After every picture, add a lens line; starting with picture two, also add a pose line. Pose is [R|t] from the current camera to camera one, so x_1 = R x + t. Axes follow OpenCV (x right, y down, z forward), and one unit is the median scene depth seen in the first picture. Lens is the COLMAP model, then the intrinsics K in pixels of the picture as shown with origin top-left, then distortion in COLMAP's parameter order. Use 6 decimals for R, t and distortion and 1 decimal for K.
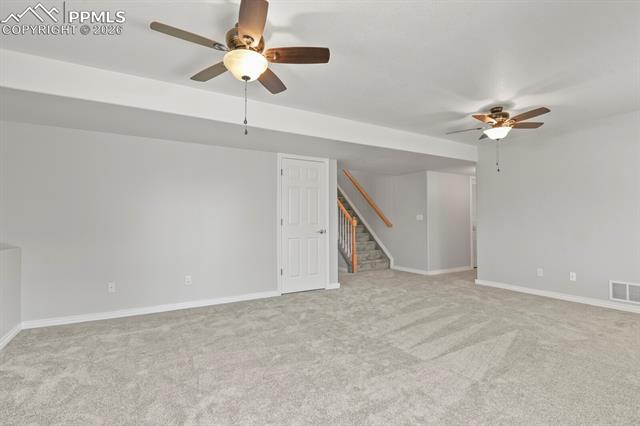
lens RADIAL K [[310.7, 0, 321.7], [0, 310.7, 214.3], [0, 0, 1]] dist [-0.001146, -0.000409]
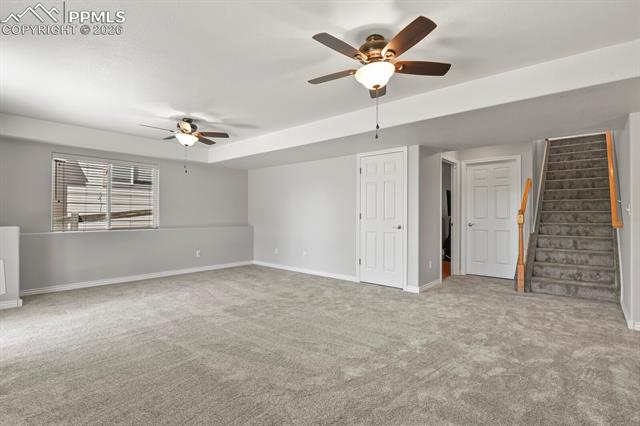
lens RADIAL K [[310.7, 0, 321.7], [0, 310.7, 214.3], [0, 0, 1]] dist [-0.001146, -0.000409]
pose [[0.308718, 0.000070, -0.951154, 0.863301], [0.015153, 0.999873, 0.004992, 0.010833], [0.951033, -0.015954, 0.308677, 0.521590]]
